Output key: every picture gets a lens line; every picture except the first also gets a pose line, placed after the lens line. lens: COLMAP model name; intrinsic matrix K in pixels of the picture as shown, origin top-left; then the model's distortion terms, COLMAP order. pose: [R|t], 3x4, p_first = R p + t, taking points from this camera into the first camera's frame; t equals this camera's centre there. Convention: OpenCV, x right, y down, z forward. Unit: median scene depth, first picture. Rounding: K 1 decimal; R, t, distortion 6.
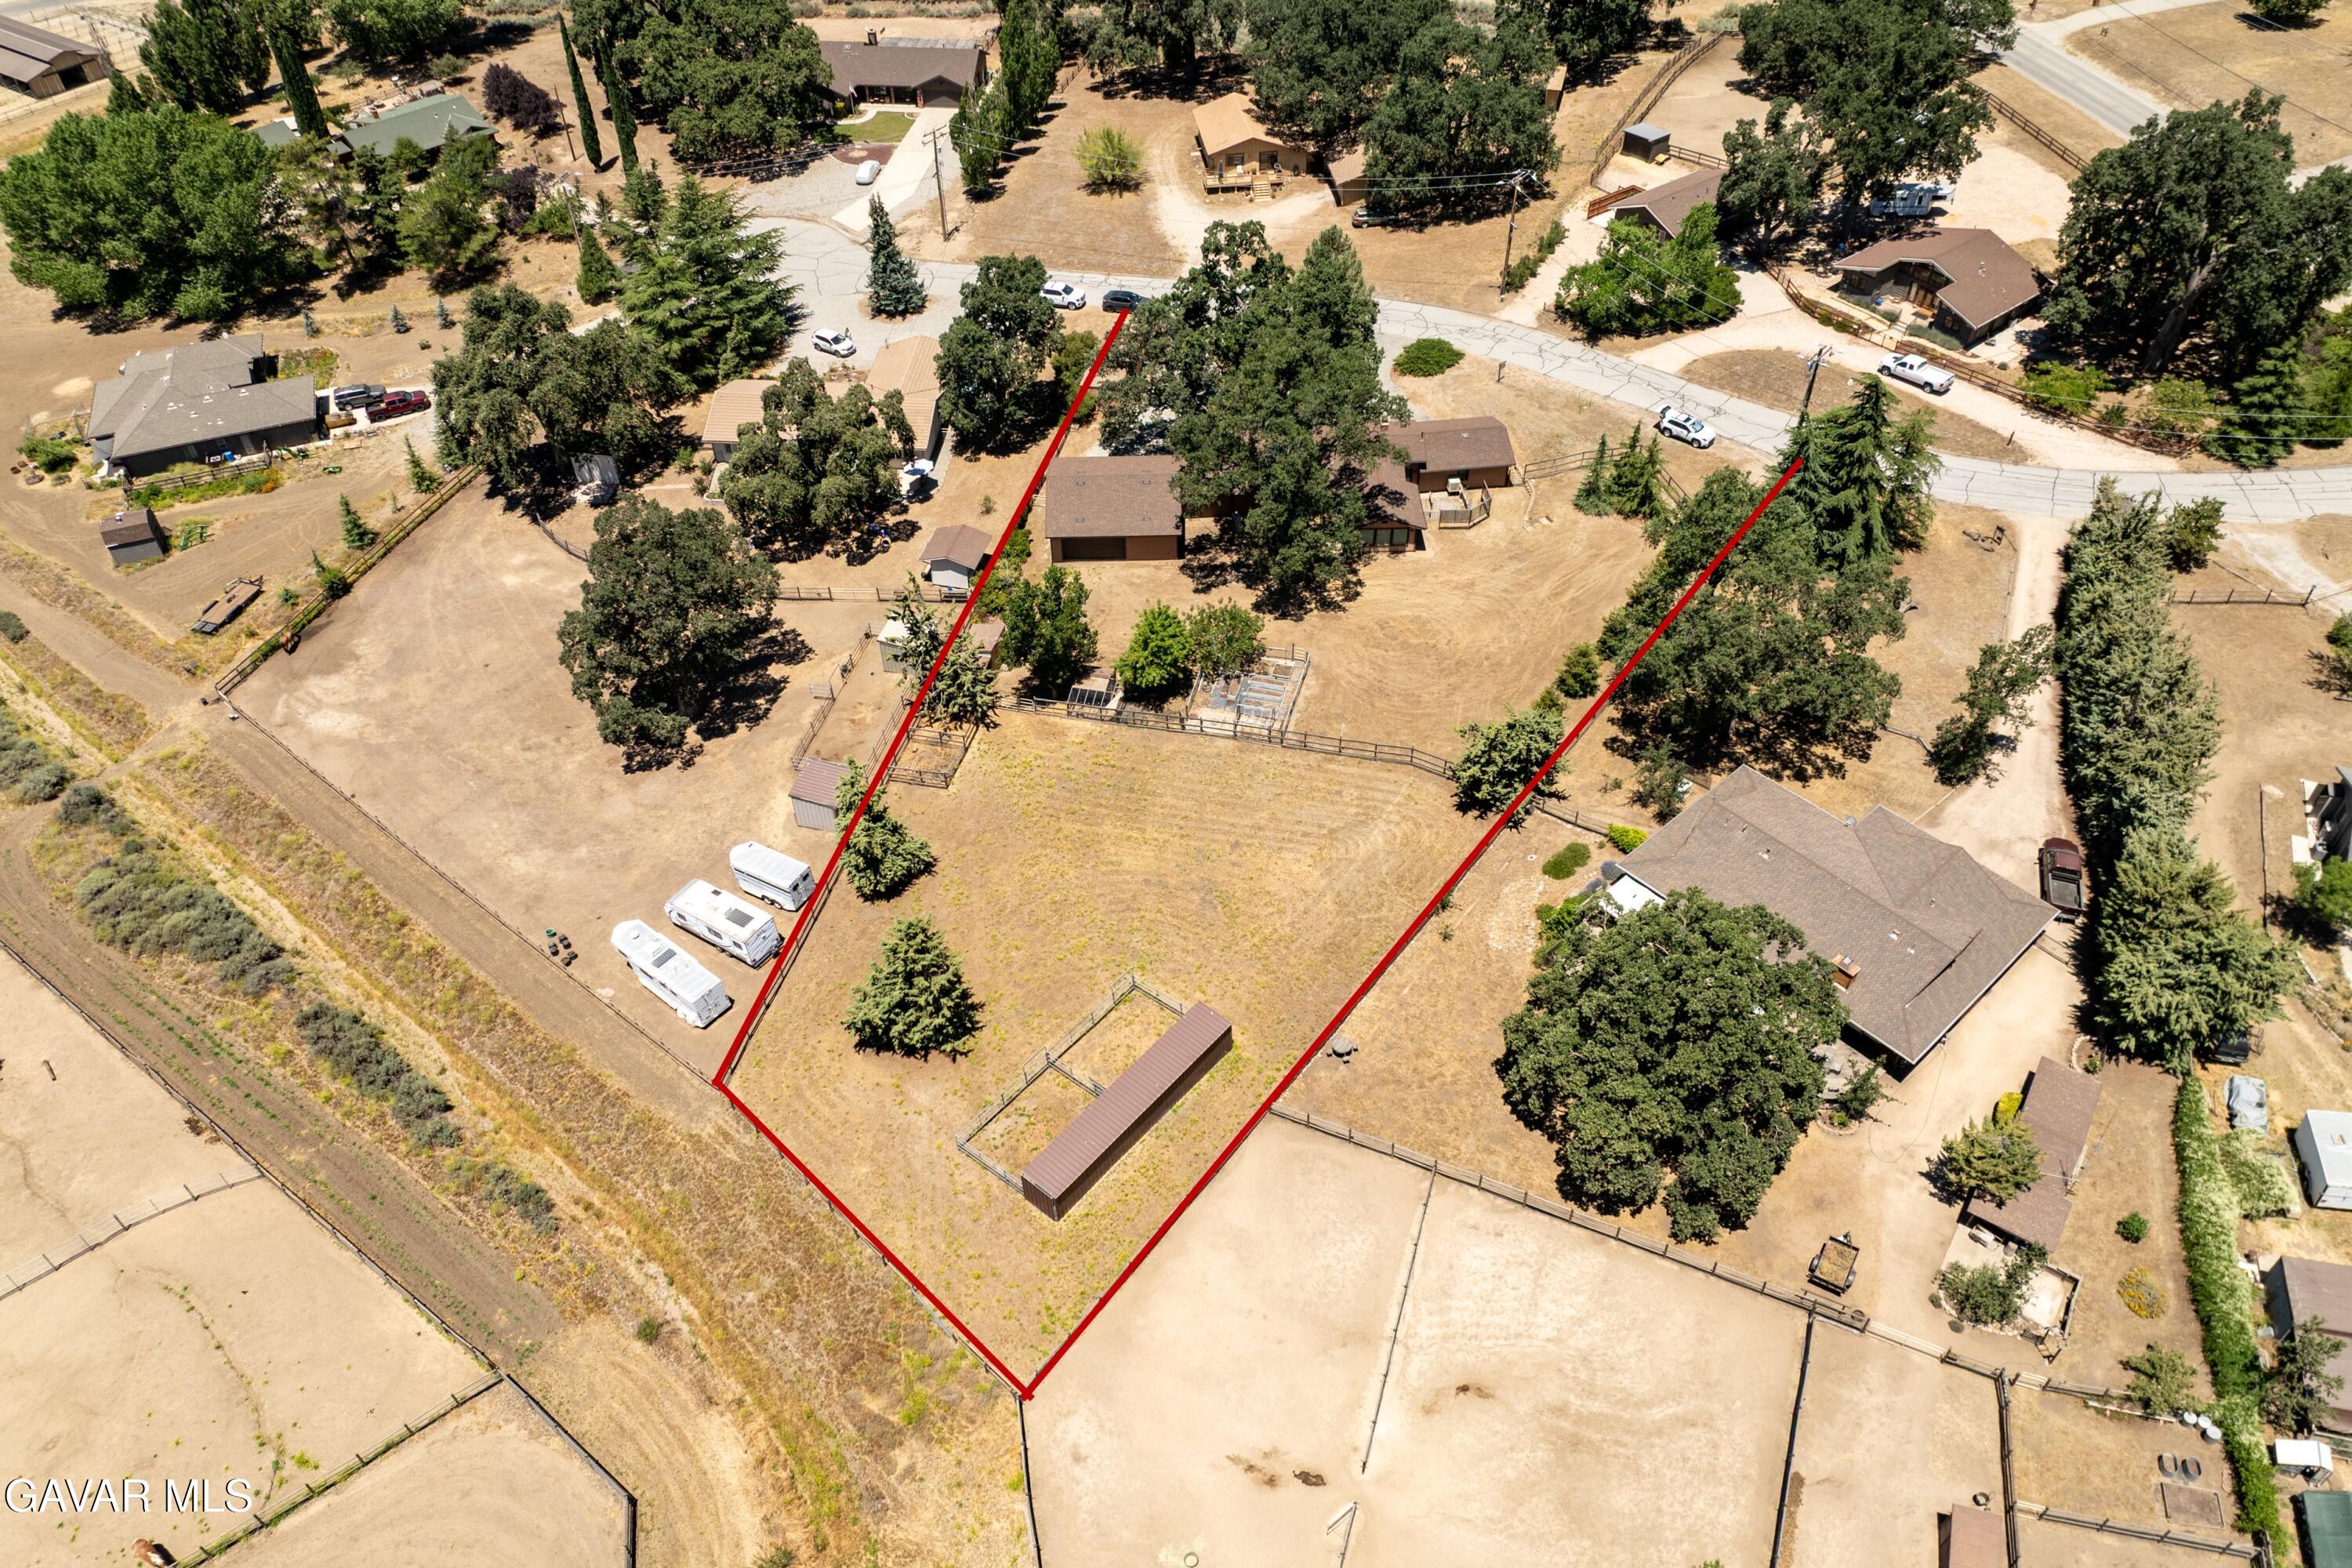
lens RADIAL K [[1682.5, 0, 1176.0], [0, 1682.5, 784.0], [0, 0, 1]] dist [-0.069675, 0.050674]
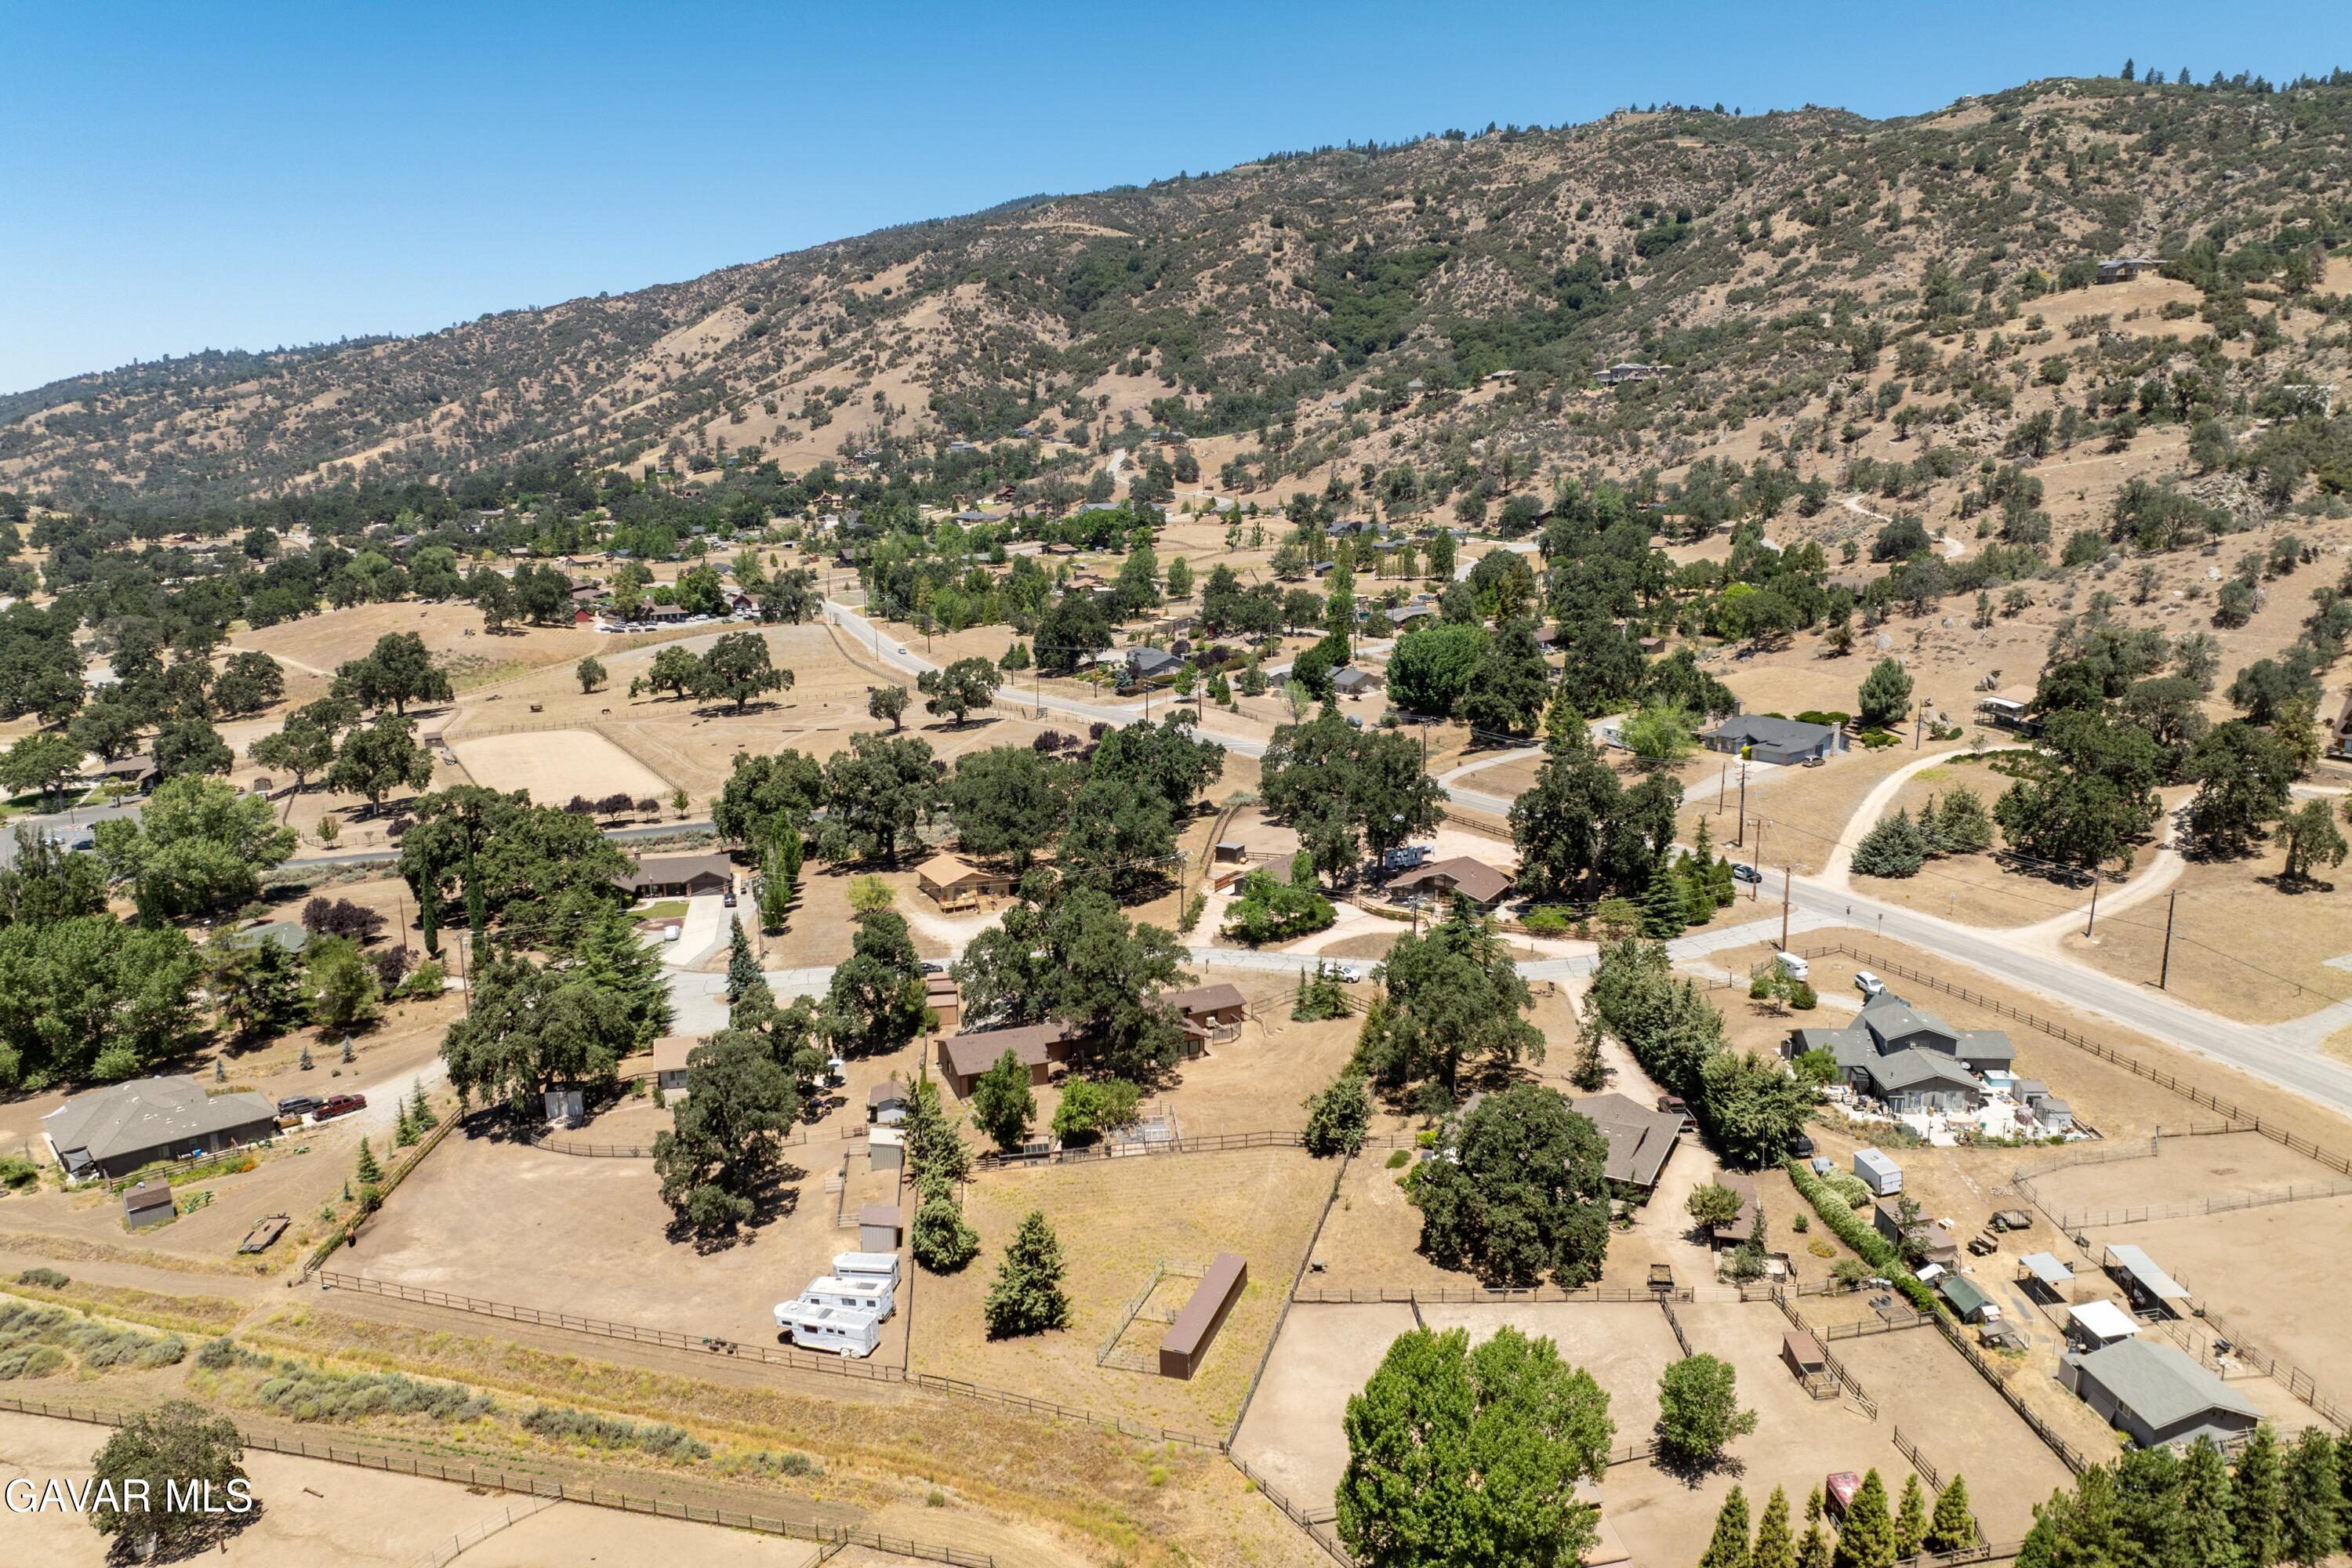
lens RADIAL K [[1682.5, 0, 1176.0], [0, 1682.5, 784.0], [0, 0, 1]] dist [-0.069675, 0.050674]
pose [[0.931646, -0.069105, 0.356735, -0.396248], [0.247497, 0.839488, -0.483741, 0.372752], [-0.266045, 0.538967, 0.799209, -0.289431]]
